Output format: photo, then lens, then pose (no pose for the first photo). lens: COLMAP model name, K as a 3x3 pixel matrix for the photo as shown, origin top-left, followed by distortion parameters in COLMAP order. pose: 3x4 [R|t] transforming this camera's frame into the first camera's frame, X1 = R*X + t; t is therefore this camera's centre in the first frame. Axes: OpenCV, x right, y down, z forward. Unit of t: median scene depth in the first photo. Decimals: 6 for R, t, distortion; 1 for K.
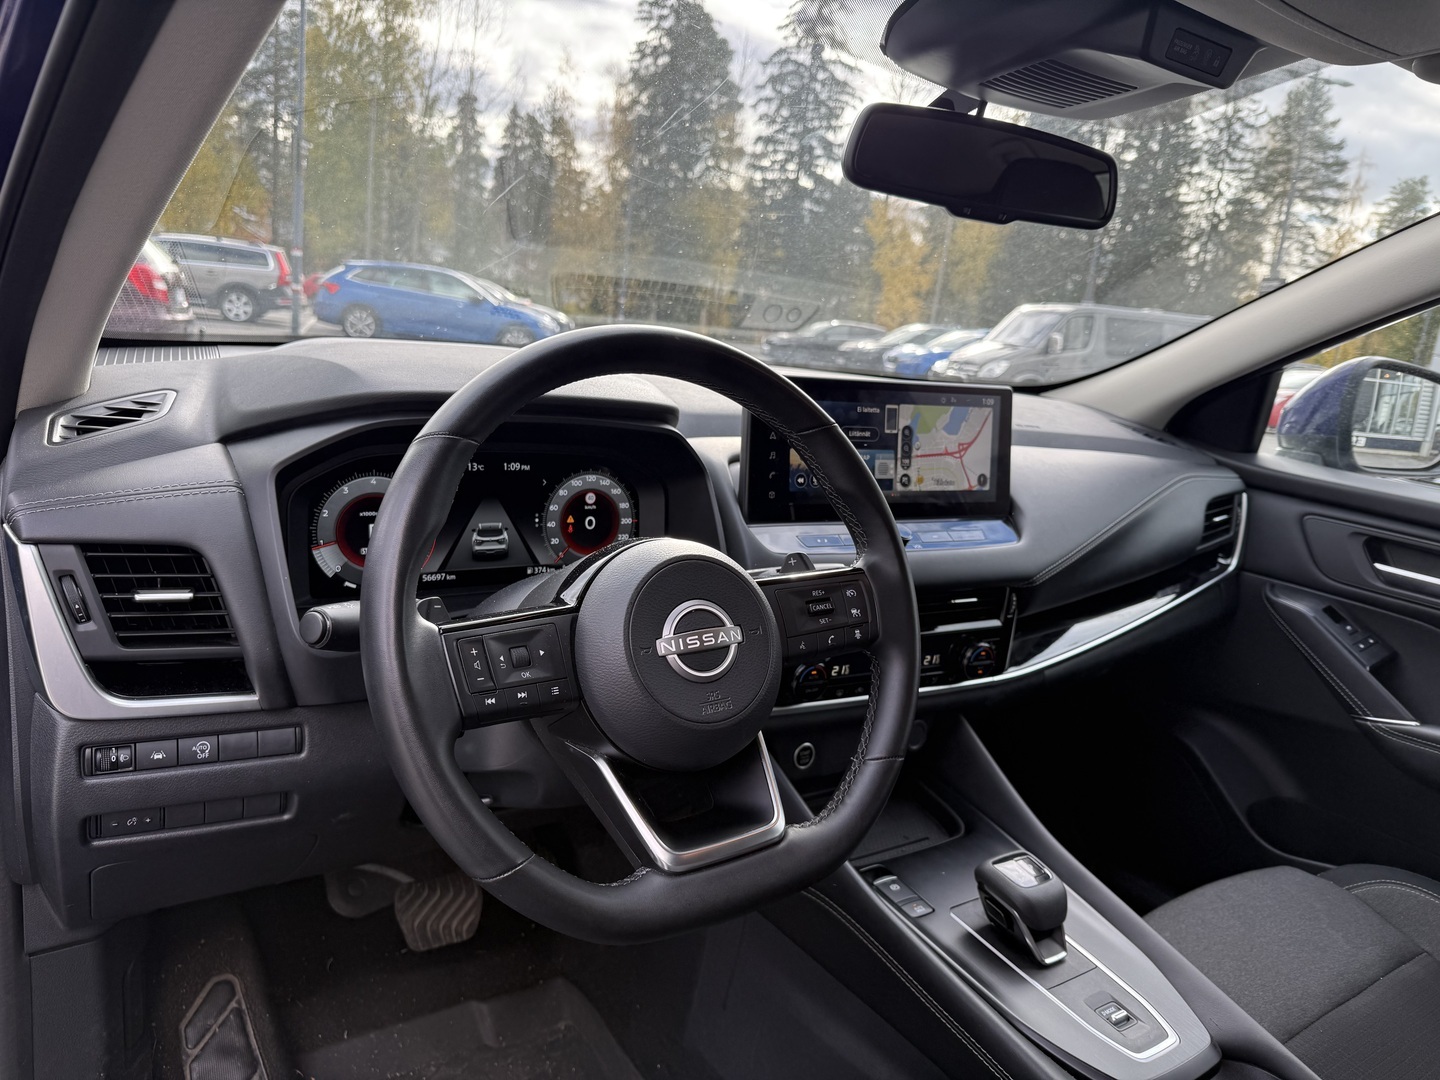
lens RADIAL K [[1054.3, 0, 720.0], [0, 1054.3, 540.0], [0, 0, 1]] dist [0.099766, -0.187458]
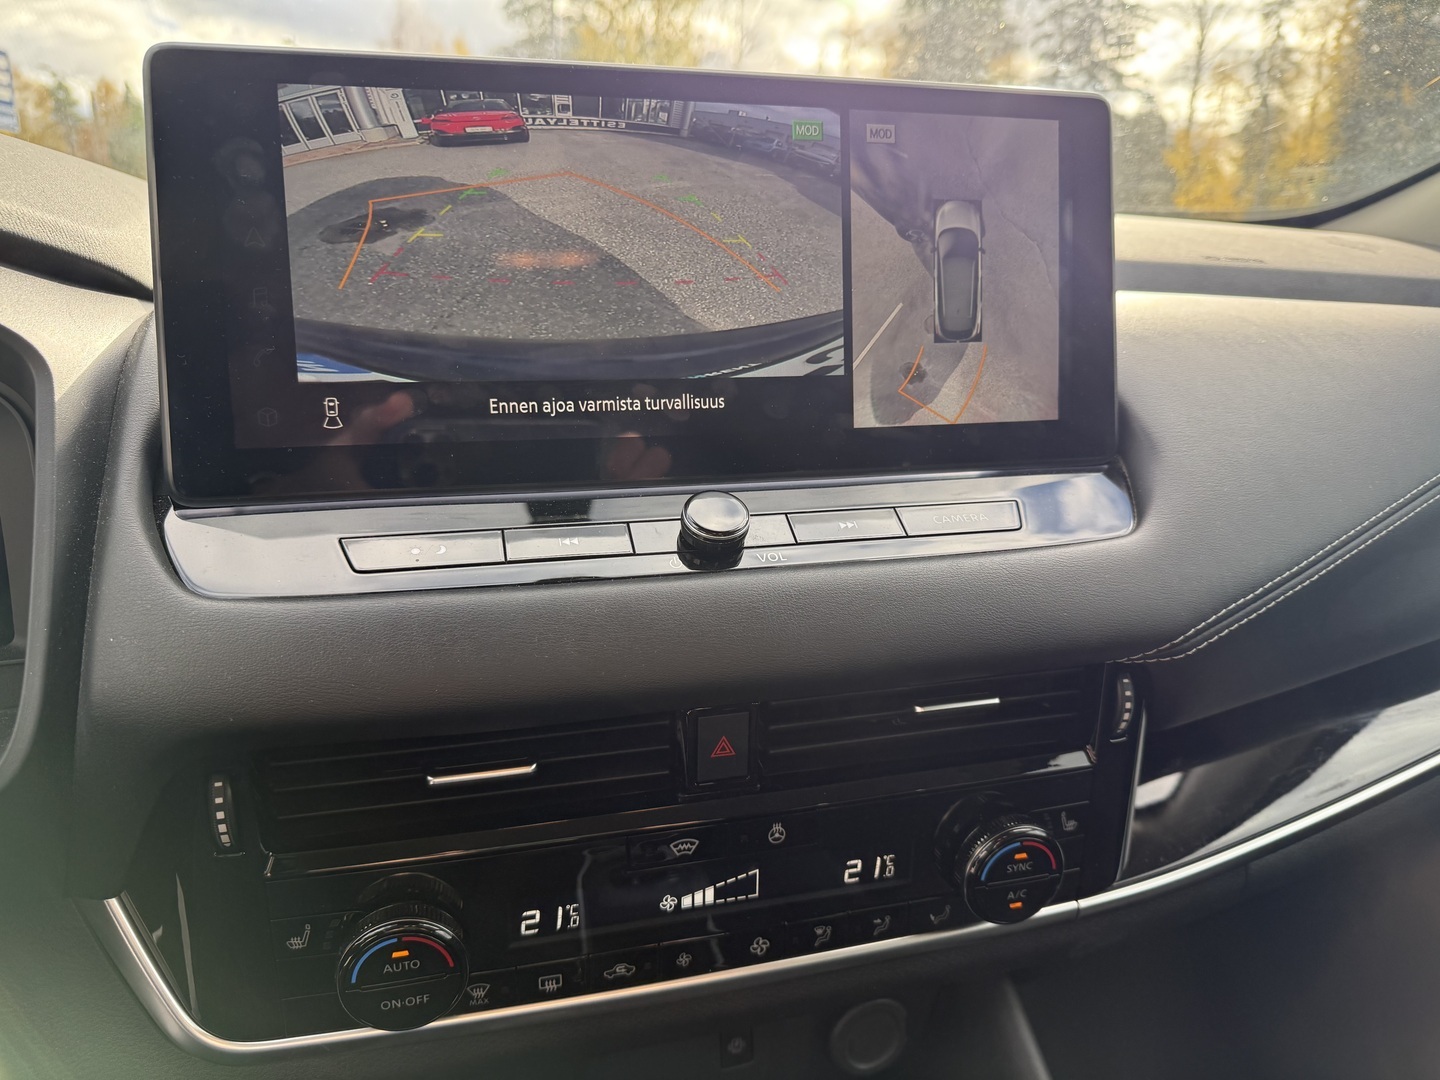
lens RADIAL K [[1058.0, 0, 731.2], [0, 1058.0, 551.2], [0, 0, 1]] dist [0.062650, -0.132768]
pose [[0.965483, -0.019917, -0.259704, 0.245637], [0.027836, 0.999252, 0.026849, -0.004987], [0.258975, -0.033151, 0.965315, 0.632678]]
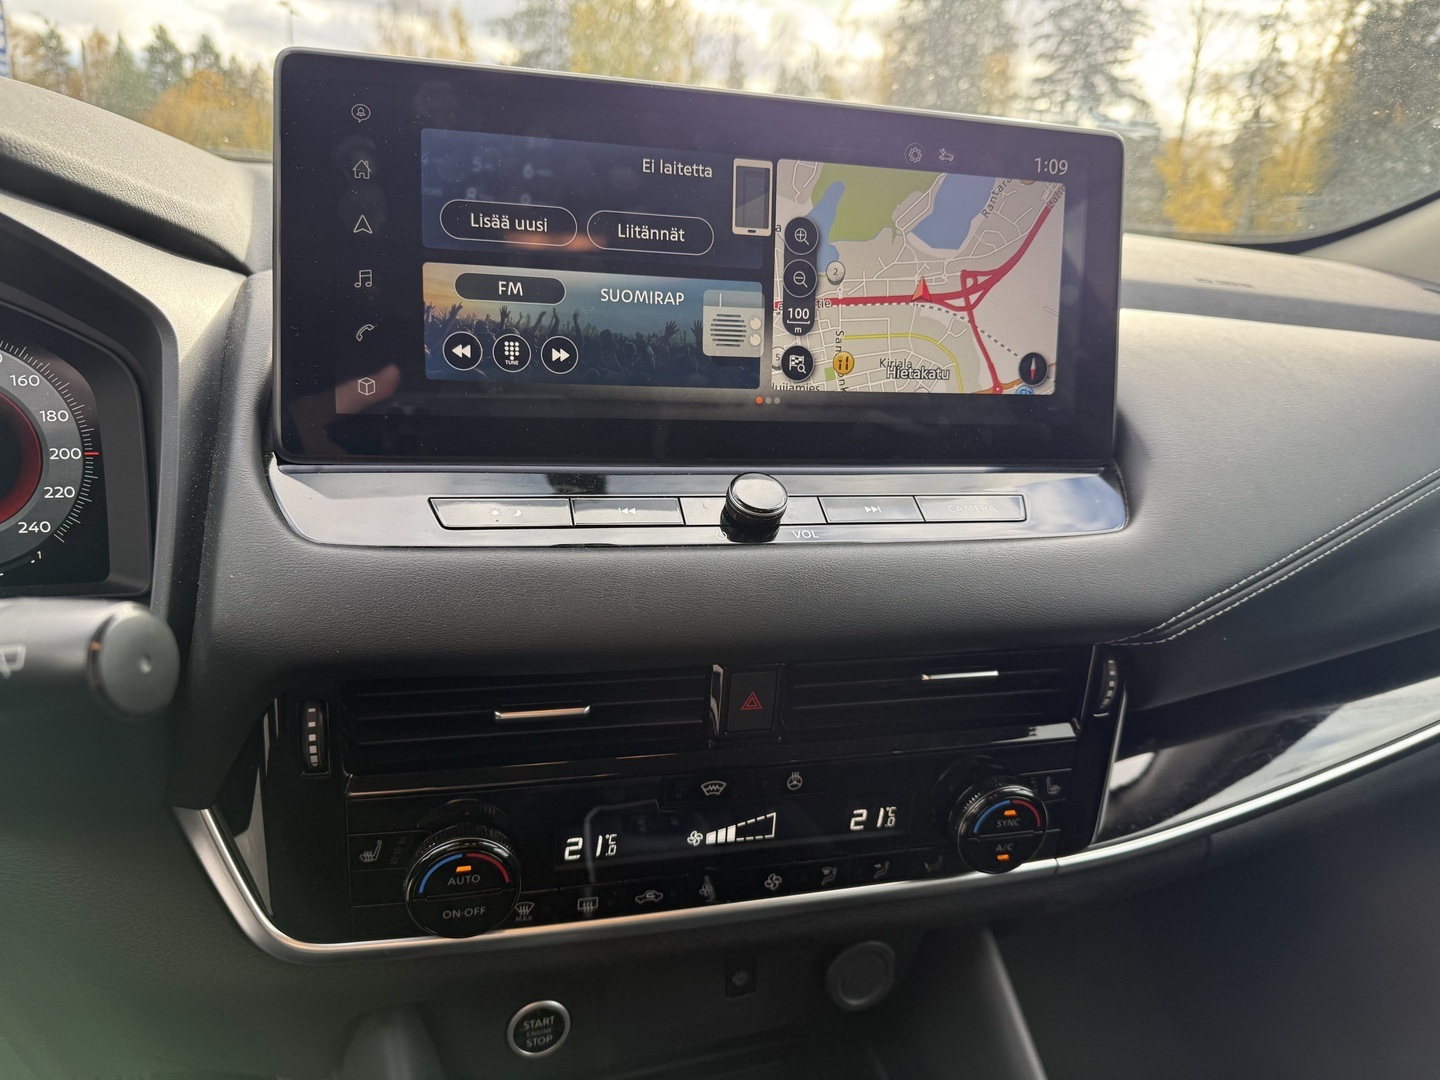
lens RADIAL K [[1054.3, 0, 720.0], [0, 1054.3, 540.0], [0, 0, 1]] dist [0.099766, -0.187458]
pose [[0.969183, 0.029235, -0.244599, 0.234359], [-0.022227, 0.999261, 0.031361, -0.002910], [0.245335, -0.024957, 0.969117, 0.589402]]
